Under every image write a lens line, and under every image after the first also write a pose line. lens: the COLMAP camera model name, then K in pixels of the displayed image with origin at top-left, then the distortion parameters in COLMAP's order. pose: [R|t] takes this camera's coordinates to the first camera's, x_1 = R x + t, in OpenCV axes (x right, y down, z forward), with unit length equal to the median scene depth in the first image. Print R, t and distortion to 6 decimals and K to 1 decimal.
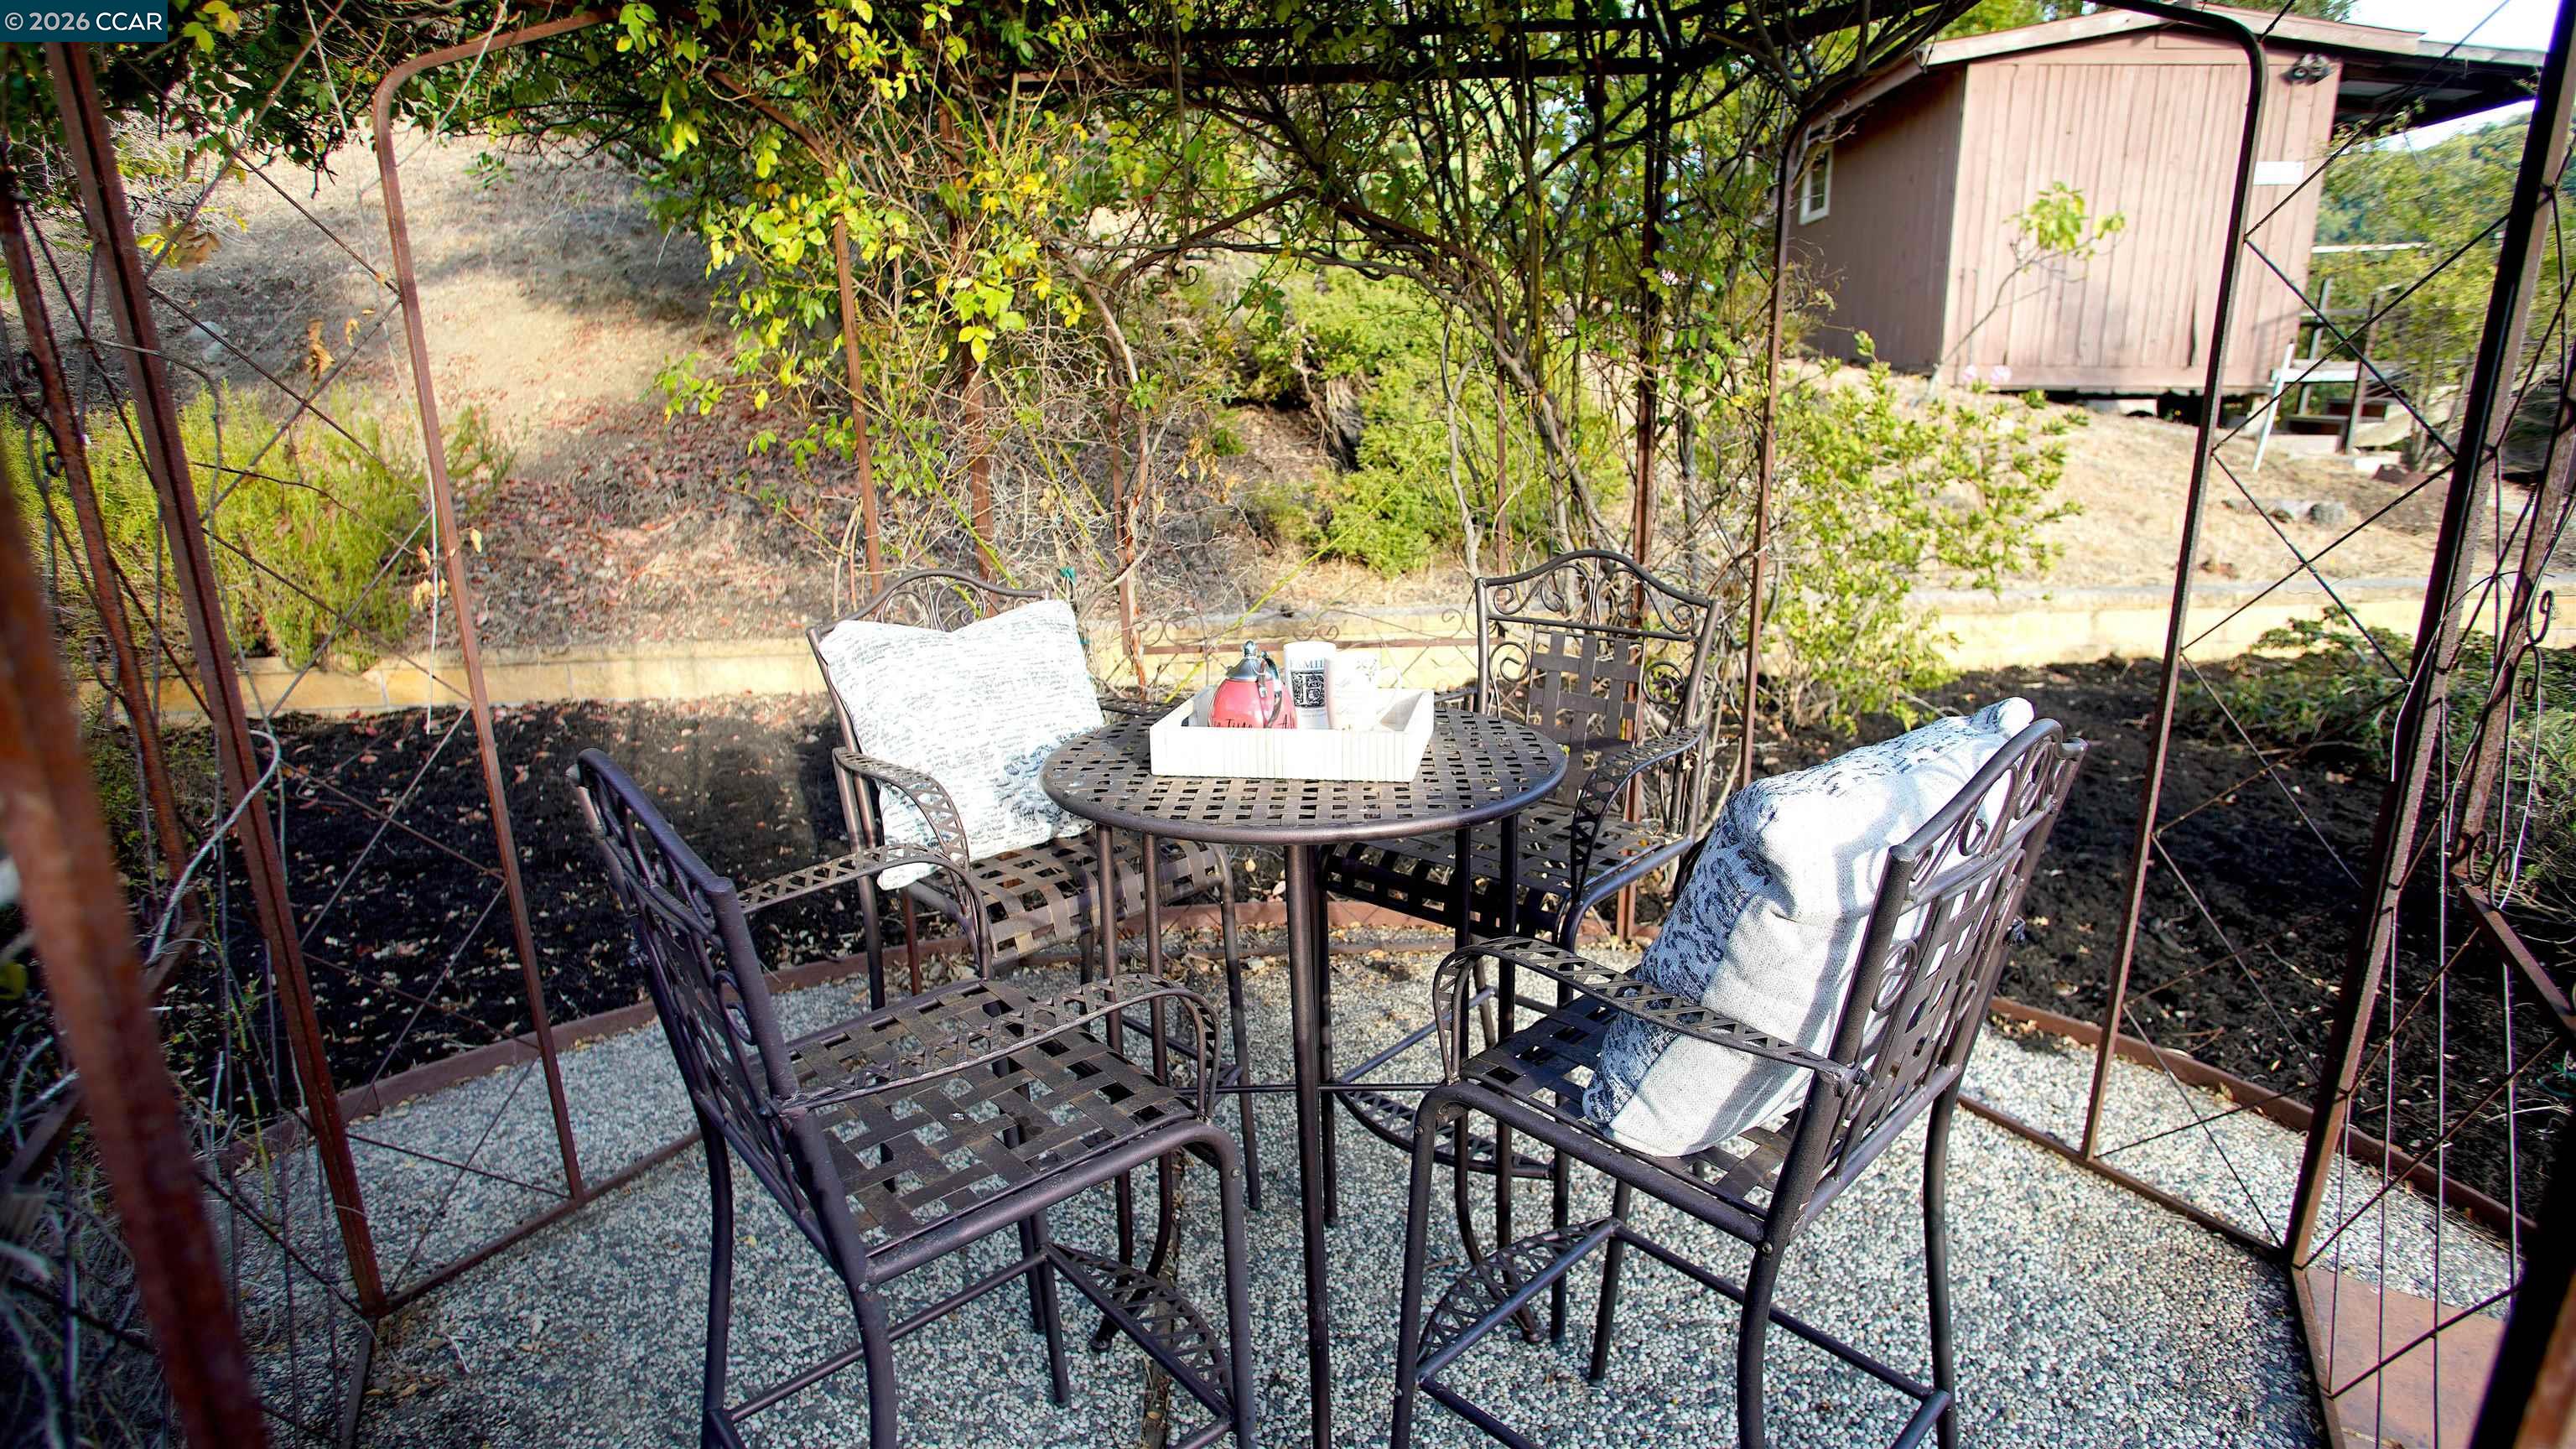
lens RADIAL K [[1340.3, 0, 1293.8], [0, 1340.3, 722.6], [0, 0, 1]] dist [0.001182, 0.003600]
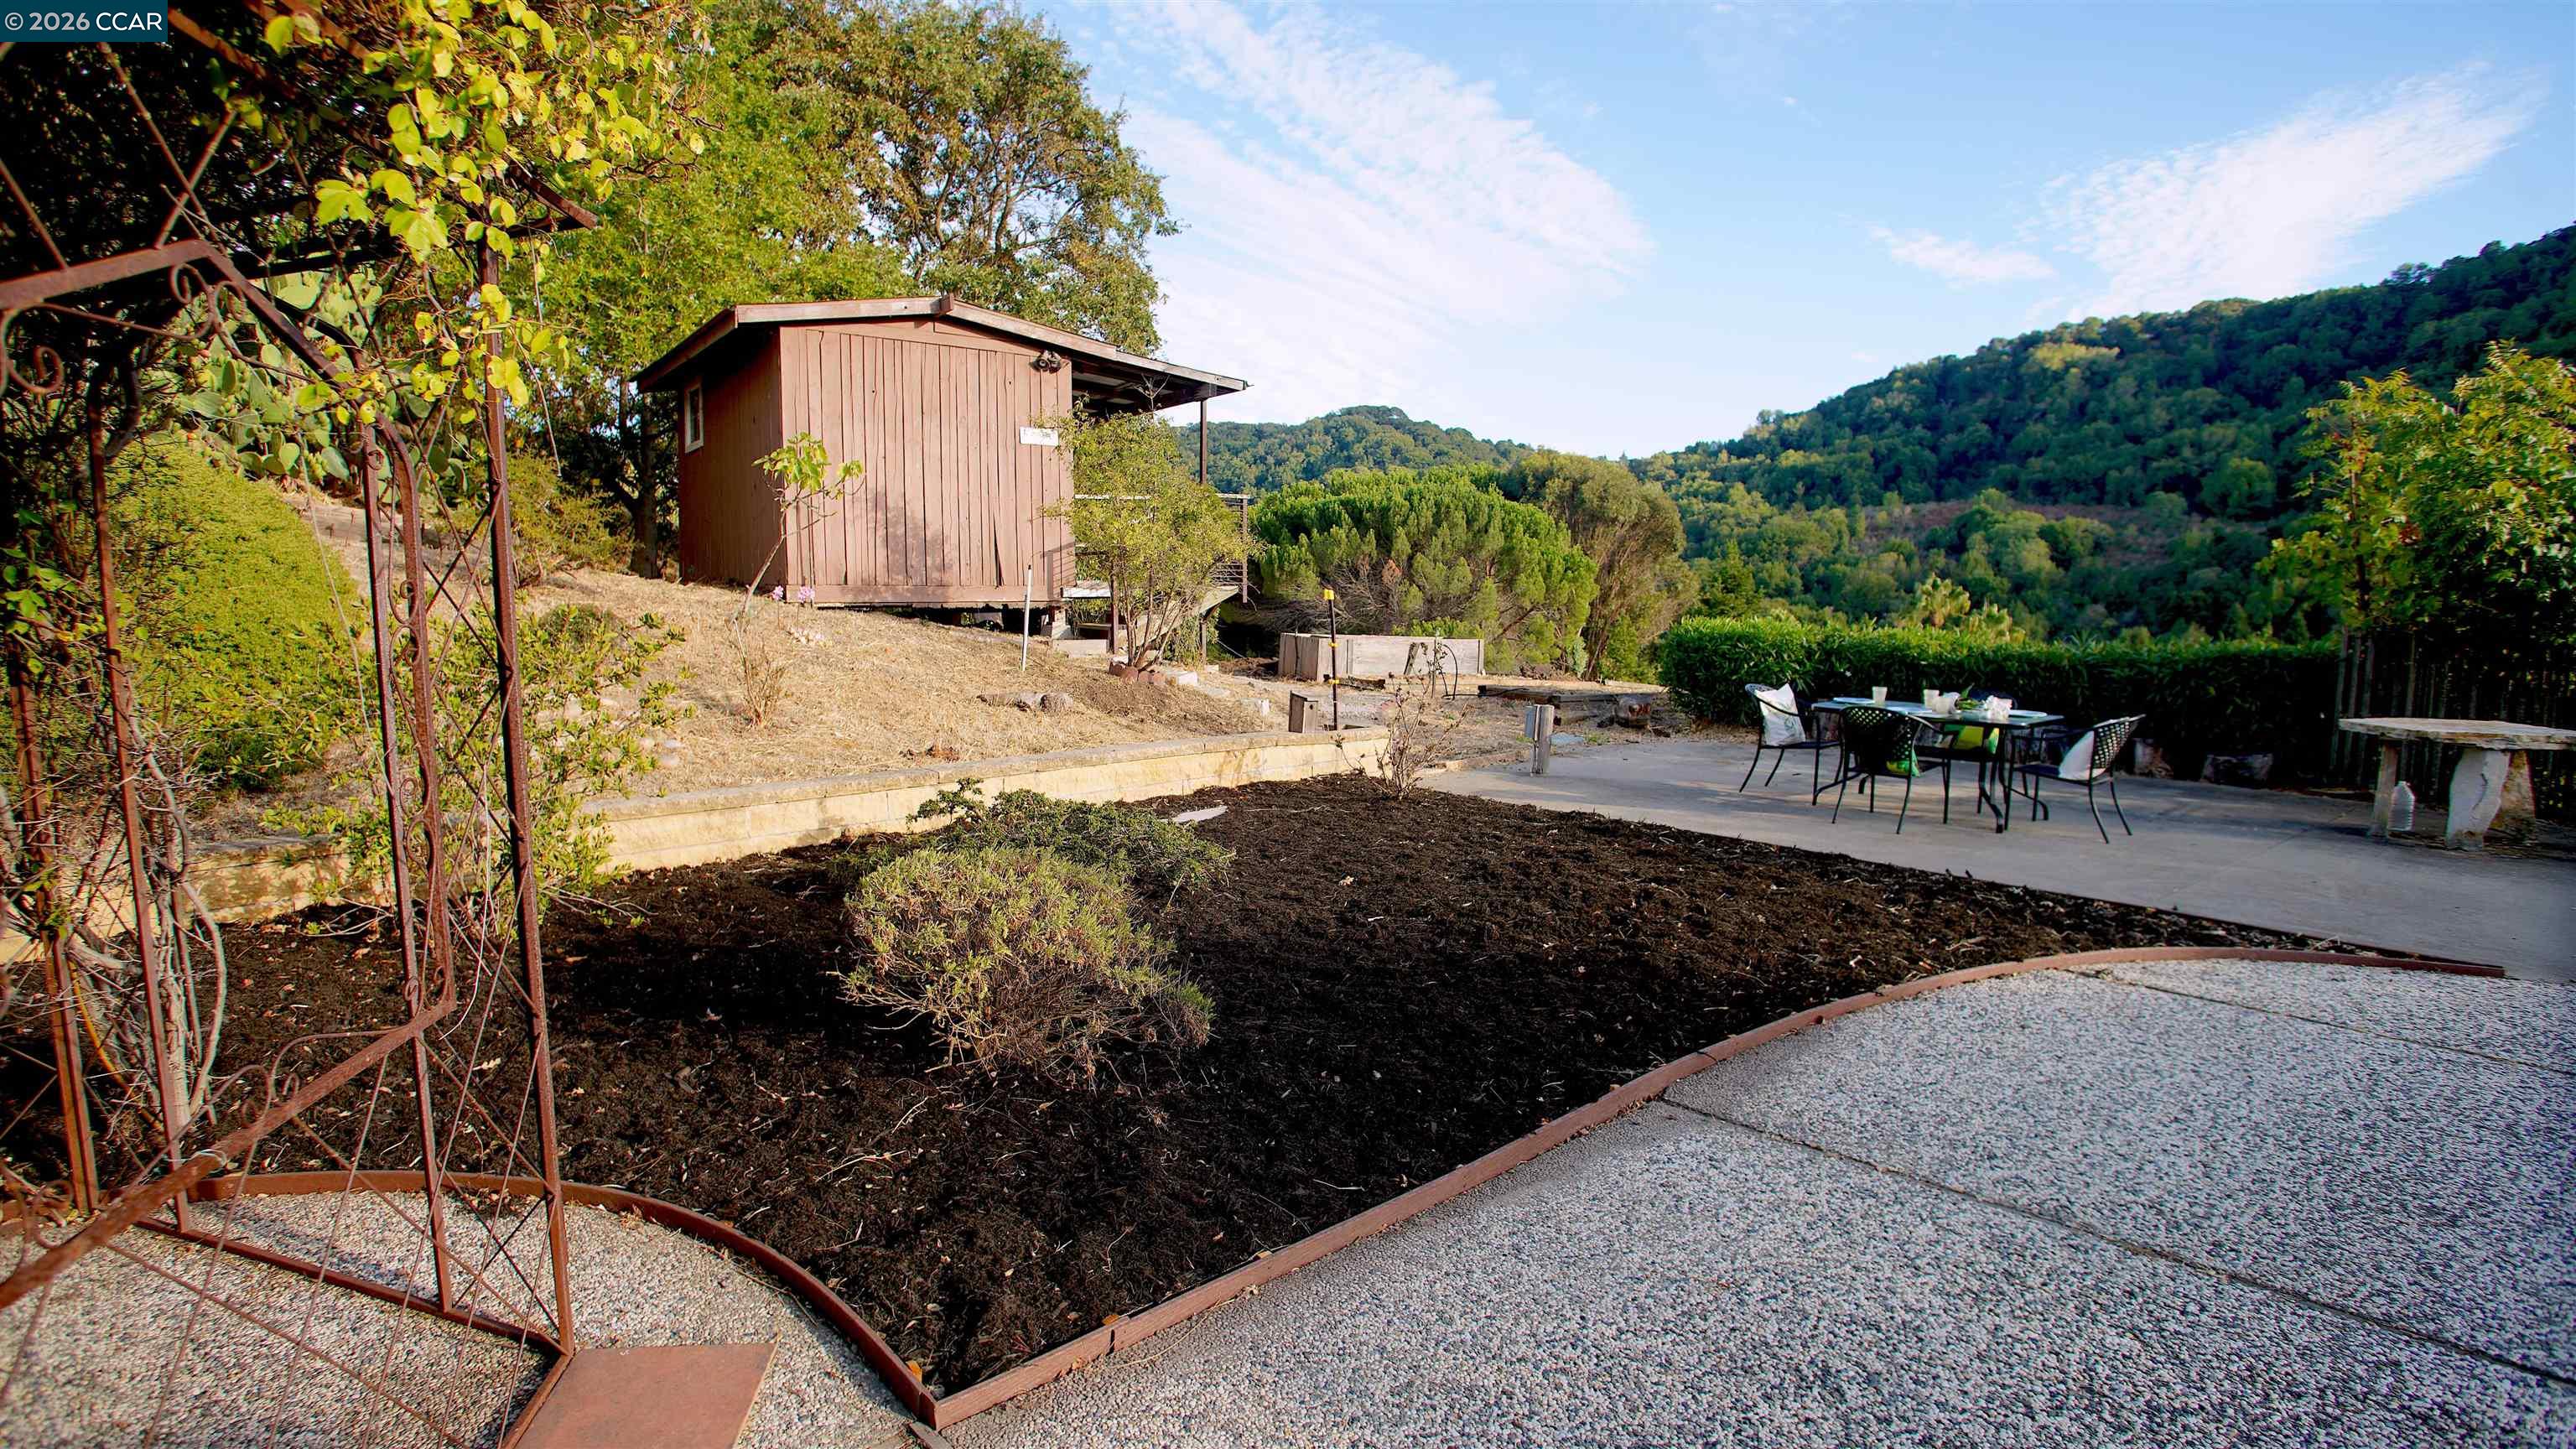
lens RADIAL K [[1340.3, 0, 1268.9], [0, 1340.3, 751.0], [0, 0, 1]] dist [0.001182, 0.003600]
pose [[0.802584, -0.073932, 0.591940, 0.137115], [0.149677, 0.985505, -0.079852, 0.015834], [-0.577457, 0.152687, 0.802016, -0.094378]]
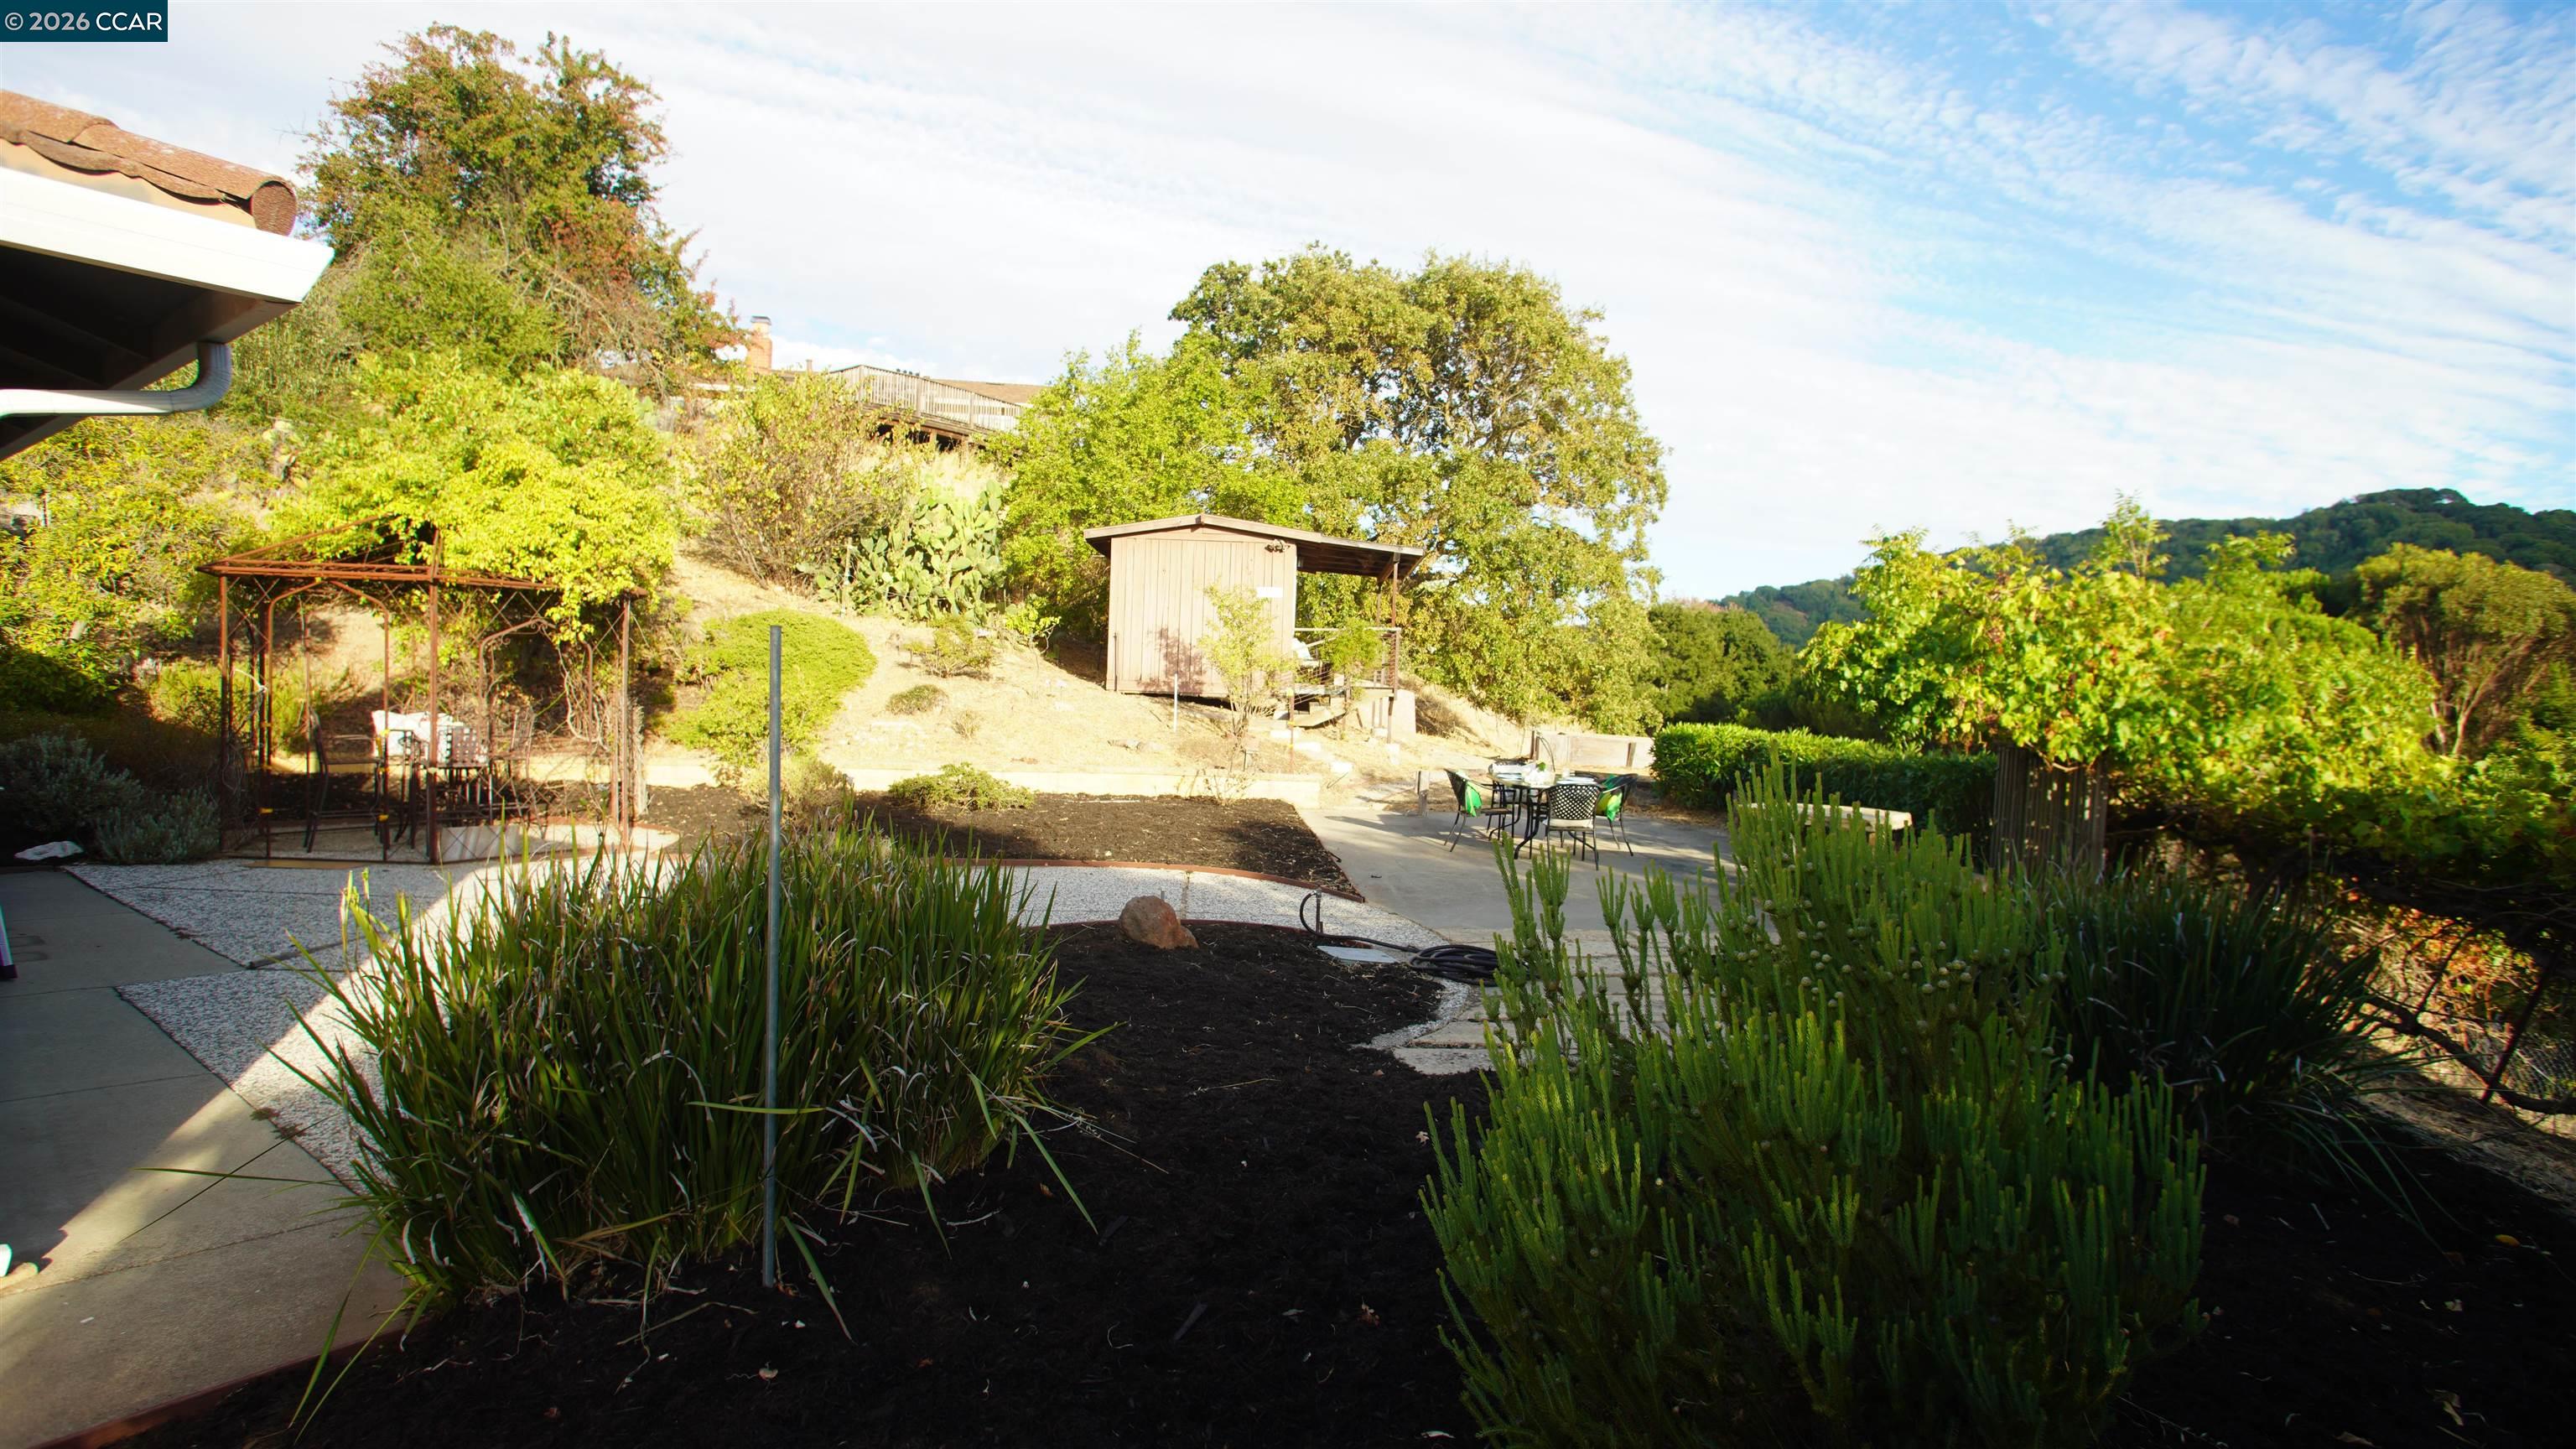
lens RADIAL K [[1340.3, 0, 1295.3], [0, 1340.3, 743.5], [0, 0, 1]] dist [0.001182, 0.003600]
pose [[0.999540, 0.025989, 0.015608, 0.759967], [-0.022192, 0.978022, -0.207317, 0.233252], [-0.020653, 0.206875, 0.978149, -0.940343]]
